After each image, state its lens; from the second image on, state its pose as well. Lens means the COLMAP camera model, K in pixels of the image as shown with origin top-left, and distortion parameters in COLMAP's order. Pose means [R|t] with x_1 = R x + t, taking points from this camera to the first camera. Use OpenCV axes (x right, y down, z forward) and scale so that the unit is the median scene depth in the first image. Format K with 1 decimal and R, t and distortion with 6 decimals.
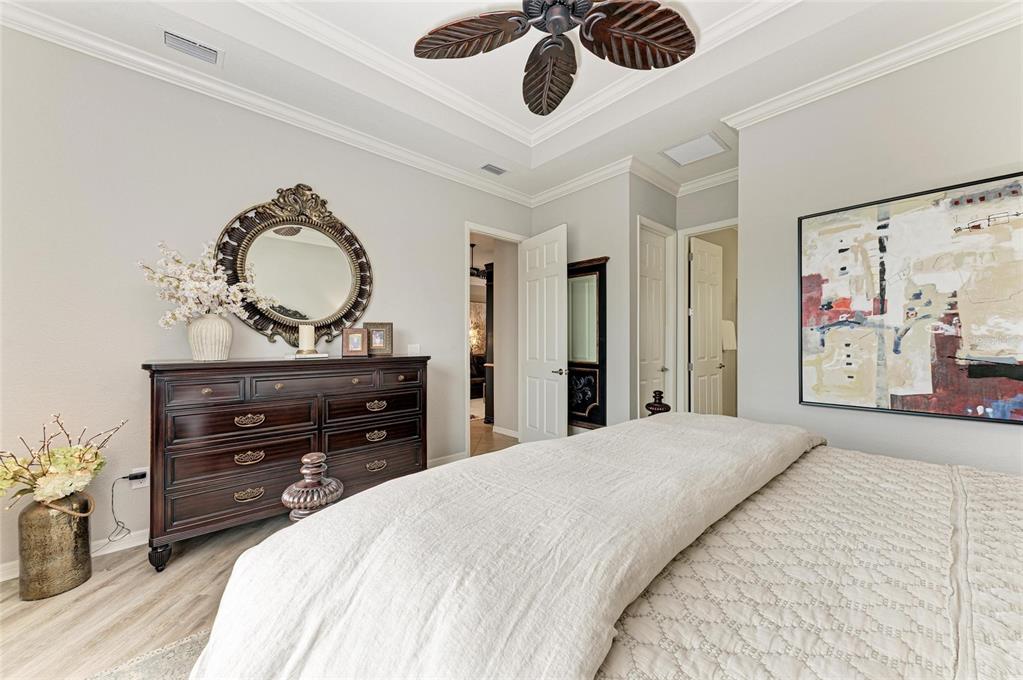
lens RADIAL K [[377.7, 0, 512.0], [0, 377.7, 340.4], [0, 0, 1]] dist [0.003260, 0.000079]
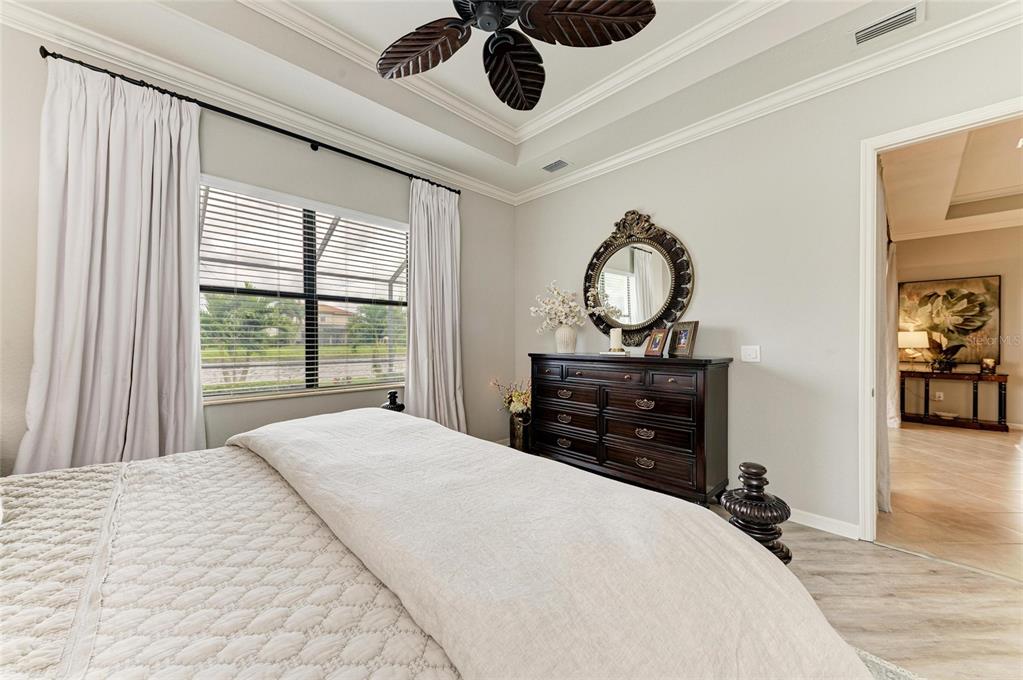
lens RADIAL K [[377.7, 0, 513.1], [0, 377.7, 337.4], [0, 0, 1]] dist [0.003260, 0.000079]
pose [[0.044914, -0.007178, -0.998965, 0.622762], [0.002041, 0.999973, -0.007093, -0.002477], [0.998989, -0.001720, 0.044927, 0.568193]]
